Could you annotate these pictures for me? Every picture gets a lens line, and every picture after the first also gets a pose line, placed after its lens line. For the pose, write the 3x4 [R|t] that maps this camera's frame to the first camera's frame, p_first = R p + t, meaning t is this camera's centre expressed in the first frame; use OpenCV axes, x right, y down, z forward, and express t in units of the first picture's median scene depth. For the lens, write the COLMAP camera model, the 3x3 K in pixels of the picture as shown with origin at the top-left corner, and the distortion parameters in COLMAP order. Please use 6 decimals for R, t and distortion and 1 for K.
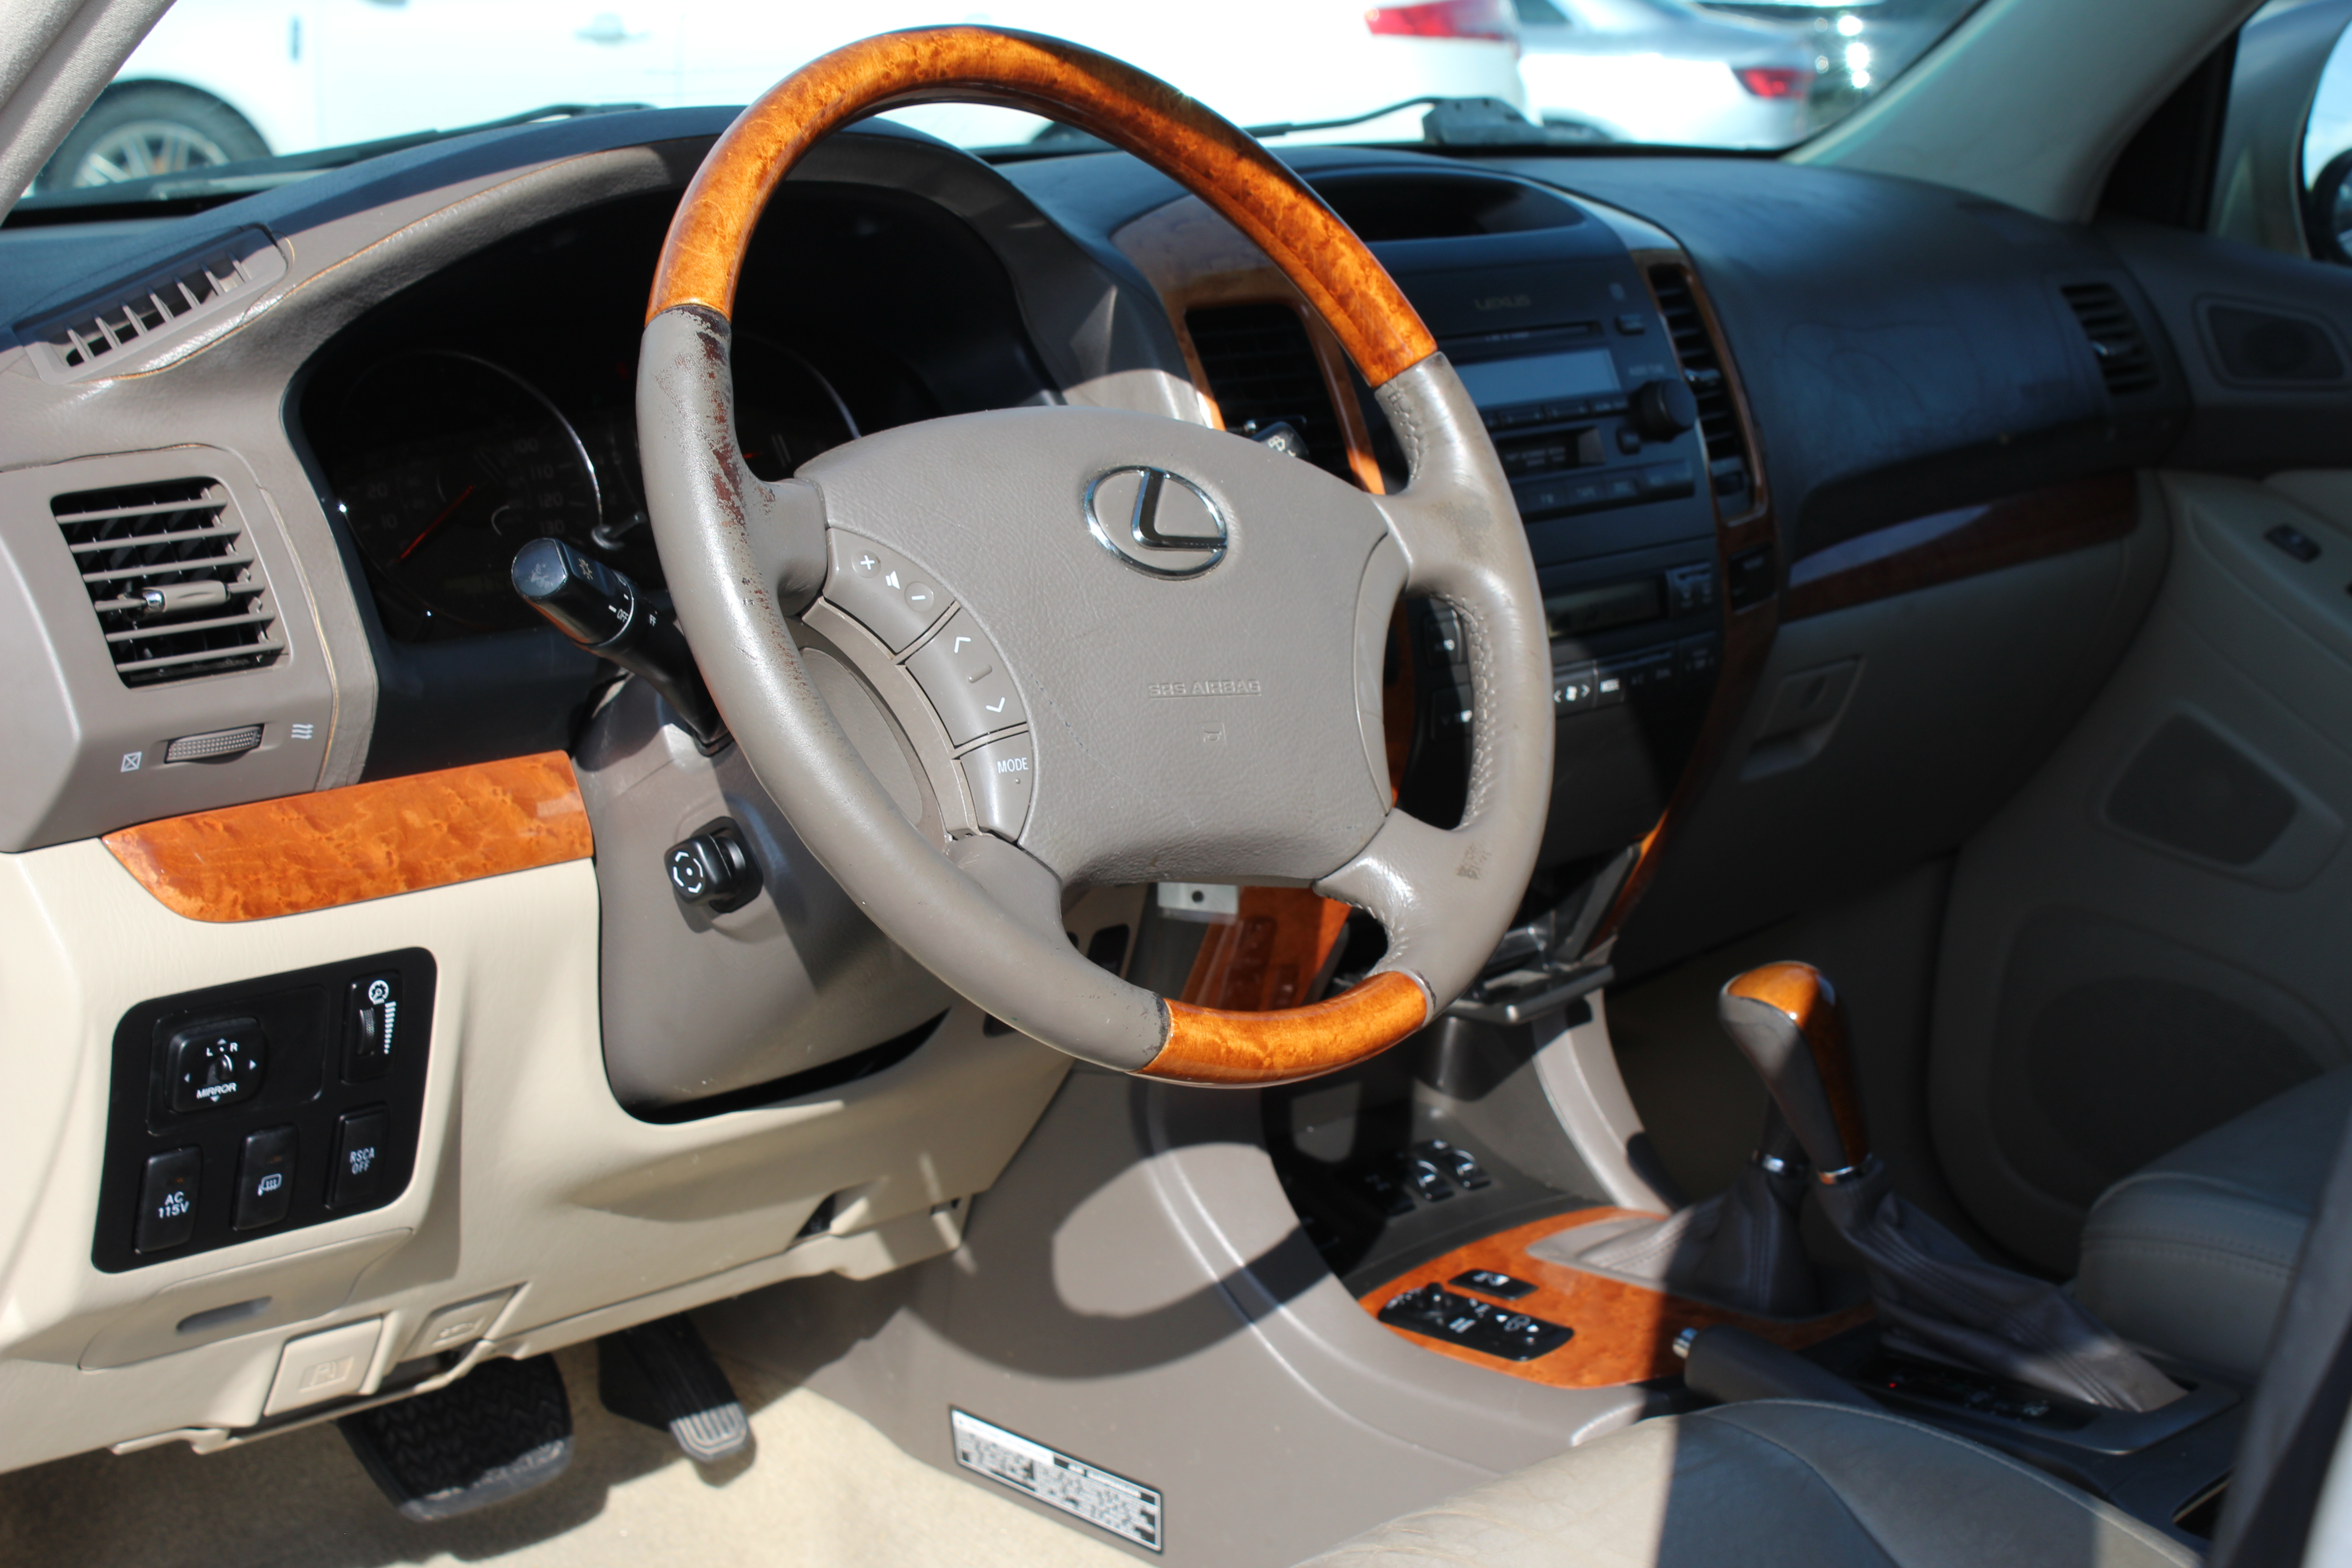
lens RADIAL K [[3655.9, 0, 1176.0], [0, 3655.9, 784.0], [0, 0, 1]] dist [-0.023335, 0.147505]
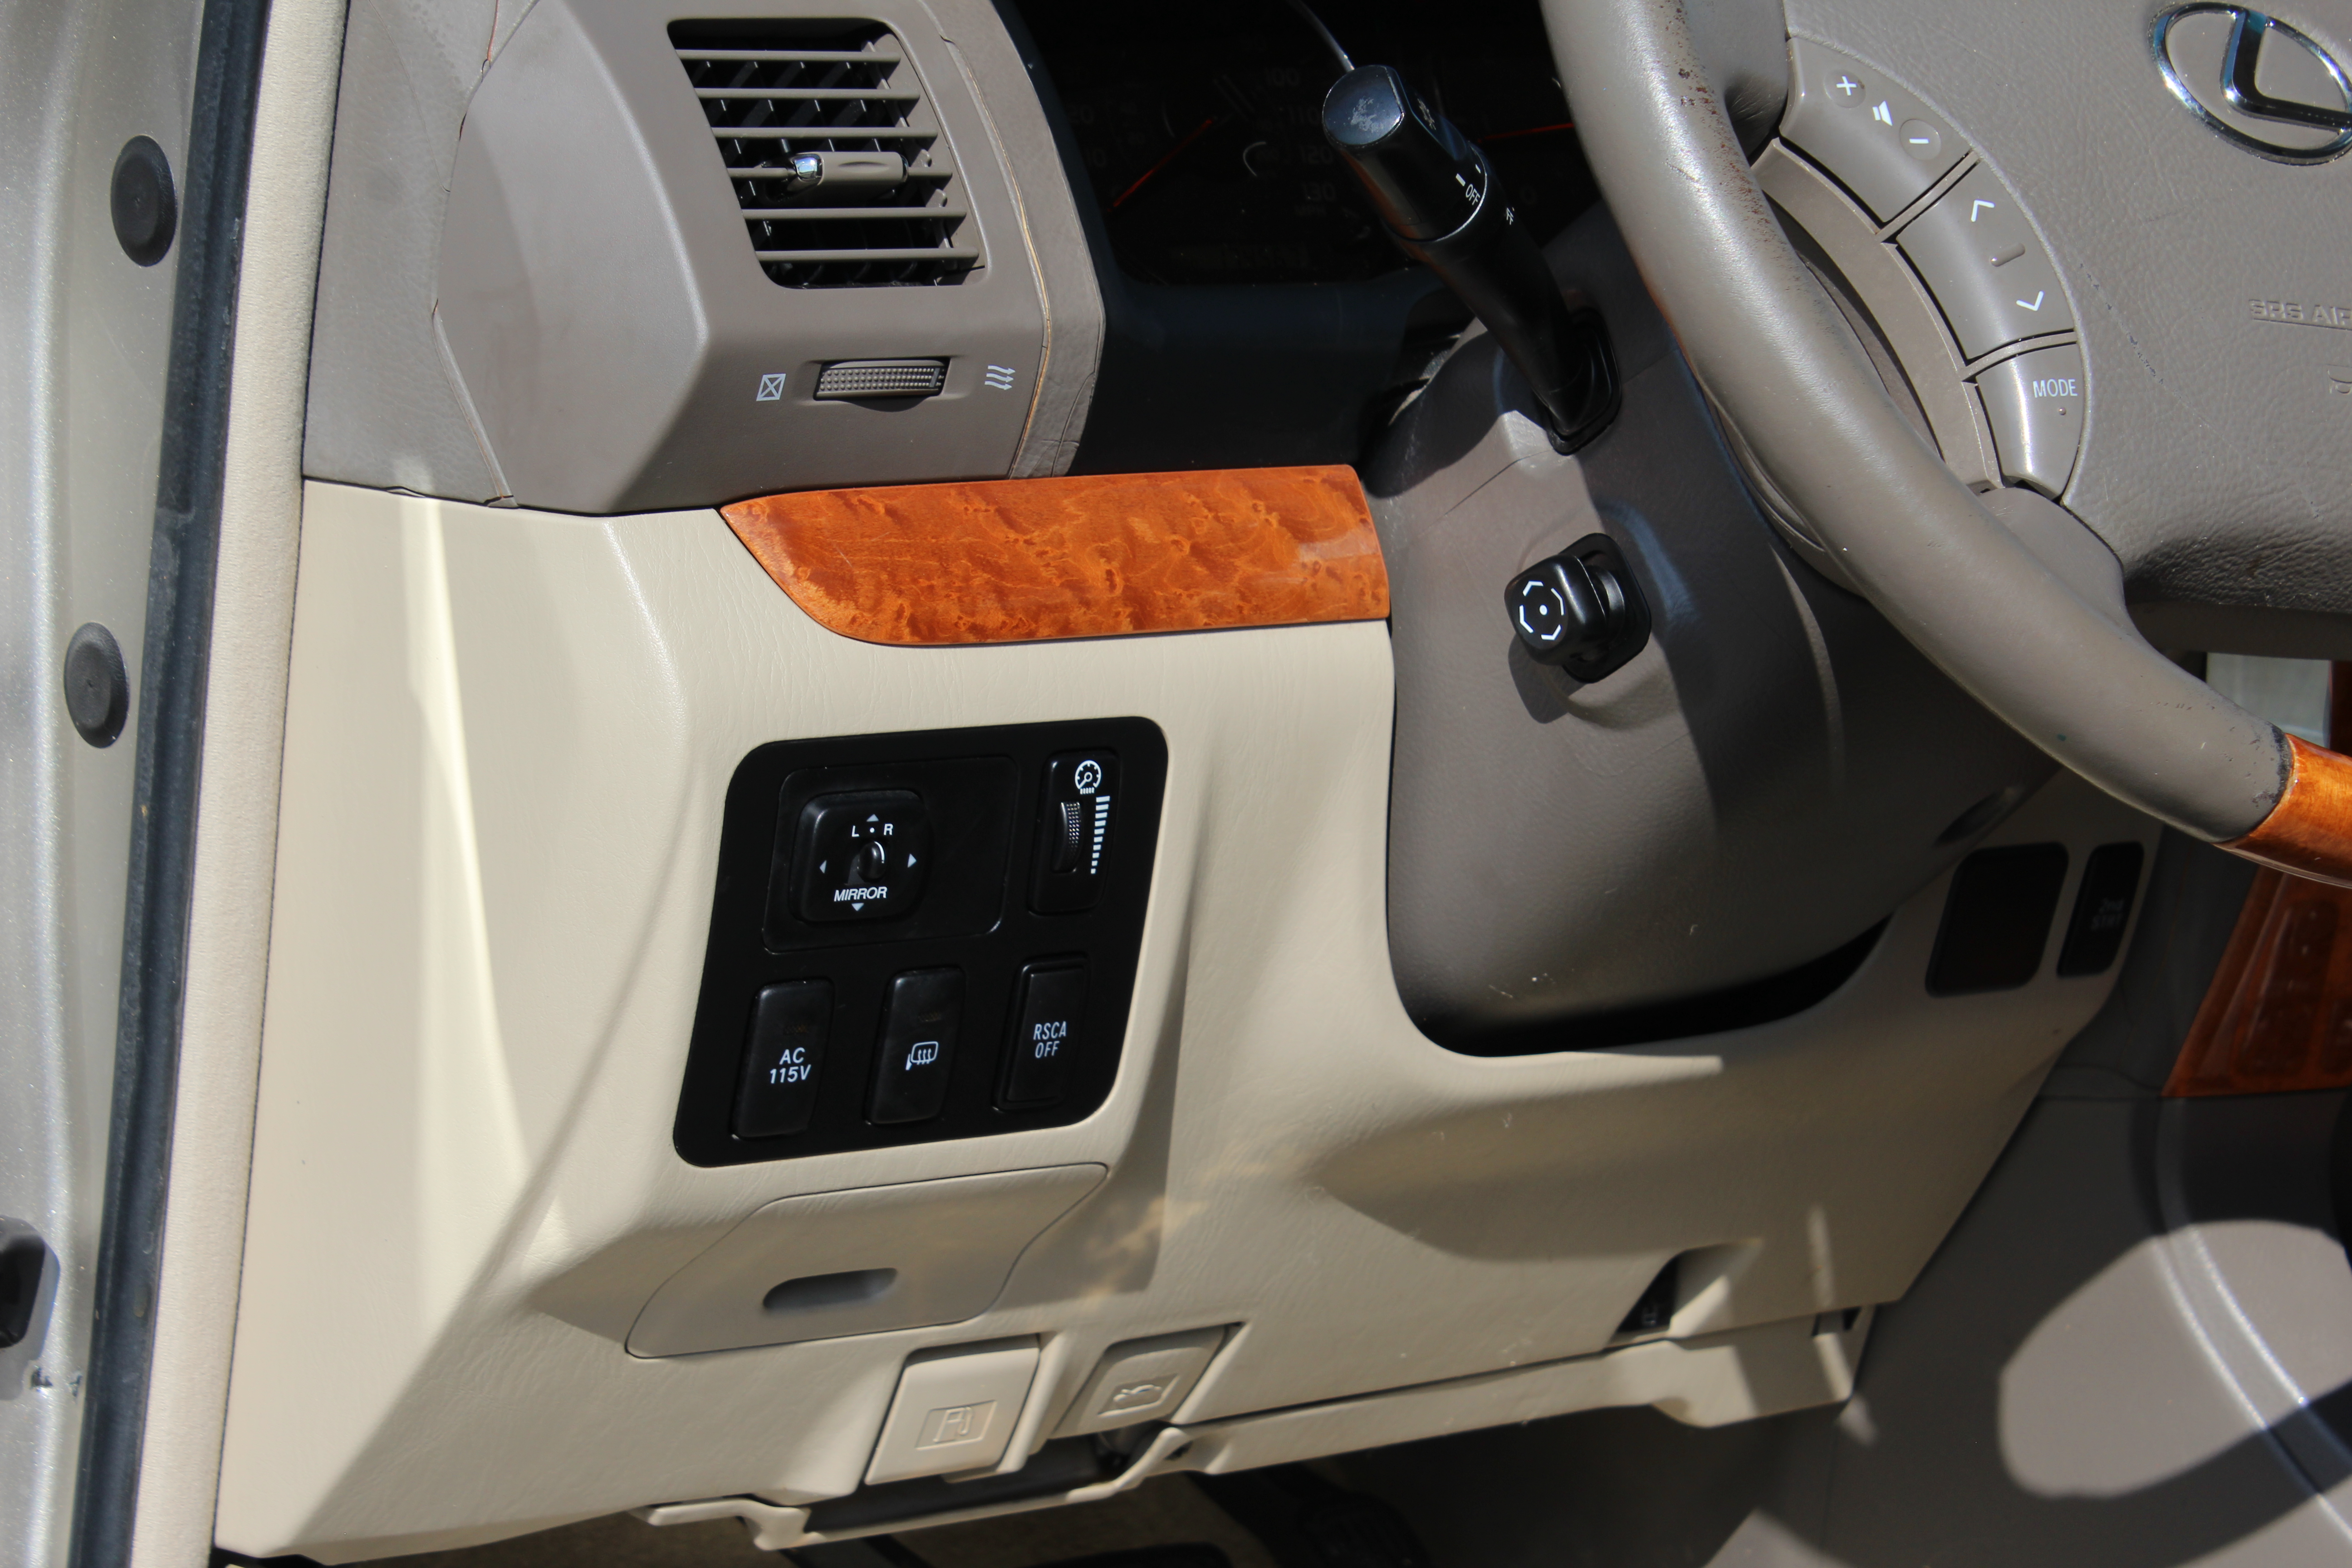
lens RADIAL K [[5645.2, 0, 1176.0], [0, 5645.2, 784.0], [0, 0, 1]] dist [0.024559, 1.340033]
pose [[0.990823, 0.012865, -0.134550, -0.059227], [-0.026505, 0.994627, -0.100078, 0.163625], [0.132539, 0.102726, 0.985840, -0.042165]]
